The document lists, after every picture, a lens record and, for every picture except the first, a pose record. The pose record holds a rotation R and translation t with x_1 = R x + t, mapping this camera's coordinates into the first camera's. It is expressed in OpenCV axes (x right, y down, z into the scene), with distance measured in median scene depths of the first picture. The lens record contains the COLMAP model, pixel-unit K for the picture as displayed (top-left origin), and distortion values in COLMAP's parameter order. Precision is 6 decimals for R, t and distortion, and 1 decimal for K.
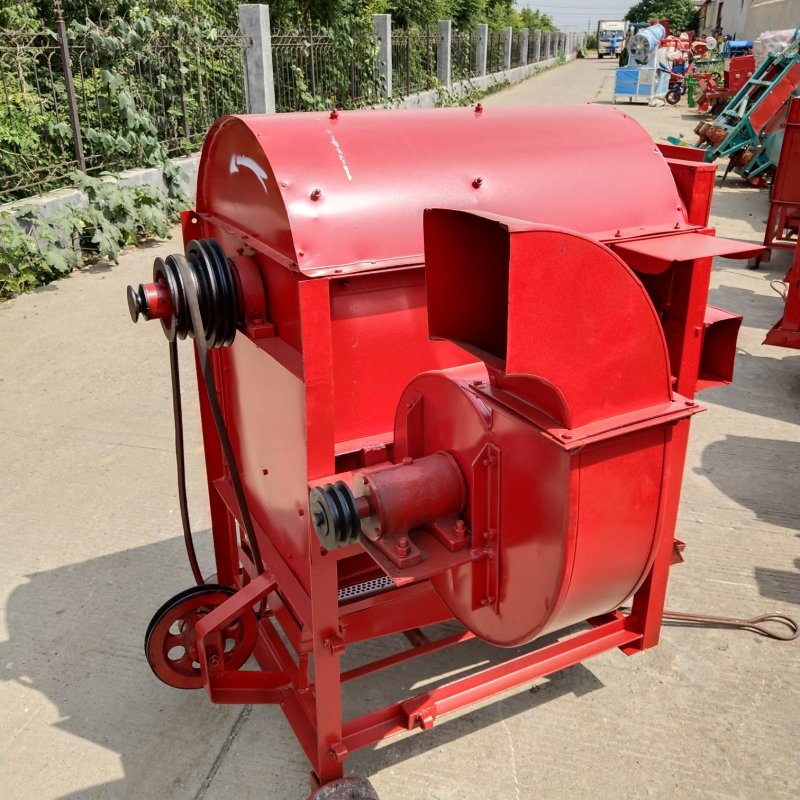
lens RADIAL K [[829.0, 0, 400.0], [0, 829.0, 400.0], [0, 0, 1]] dist [-0.043079, 0.088144]
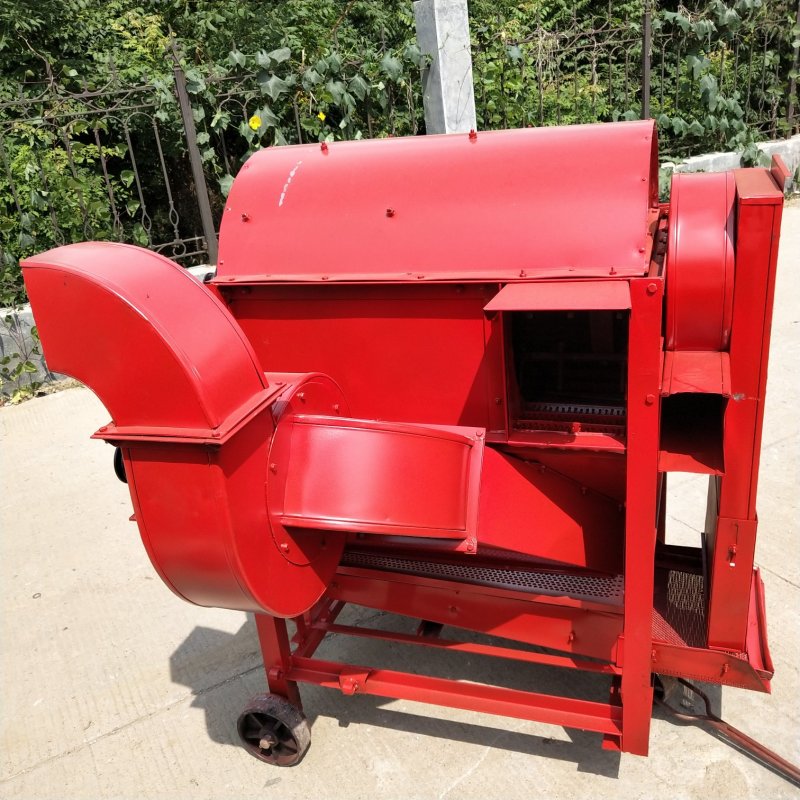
lens RADIAL K [[829.0, 0, 400.0], [0, 829.0, 400.0], [0, 0, 1]] dist [-0.043079, 0.088144]
pose [[0.683931, 0.213947, -0.697470, 0.192614], [-0.191737, 0.975137, 0.111105, -0.031770], [0.703900, 0.057743, 0.707948, 0.058437]]
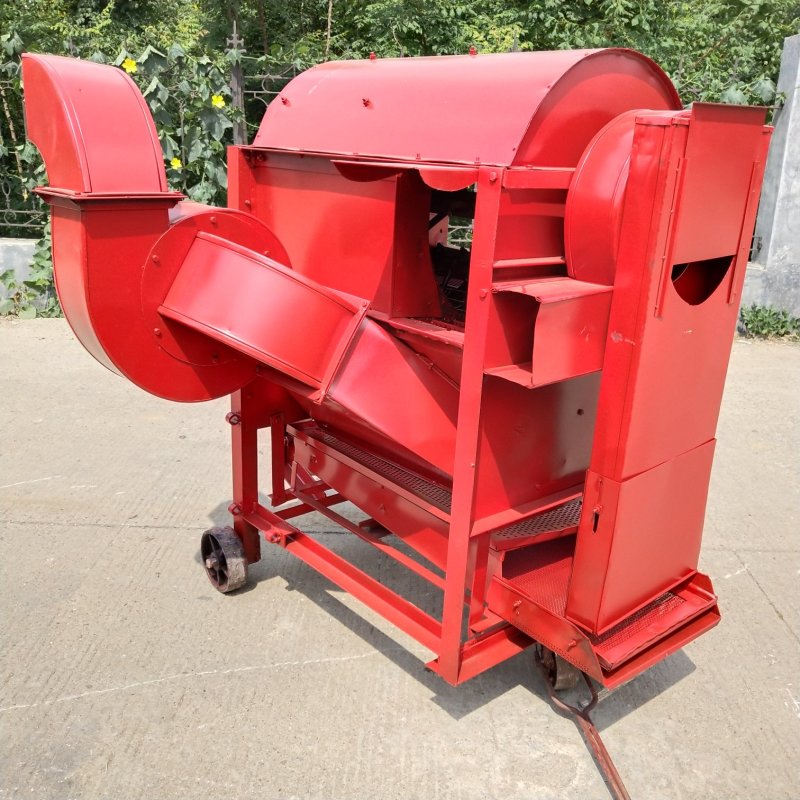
lens RADIAL K [[823.5, 0, 400.5], [0, 823.5, 411.6], [0, 0, 1]] dist [-0.004847, -0.012021]
pose [[0.226775, 0.323414, -0.918682, 0.286781], [-0.418106, 0.884245, 0.208082, -0.029147], [0.879636, 0.336919, 0.335746, 0.170680]]
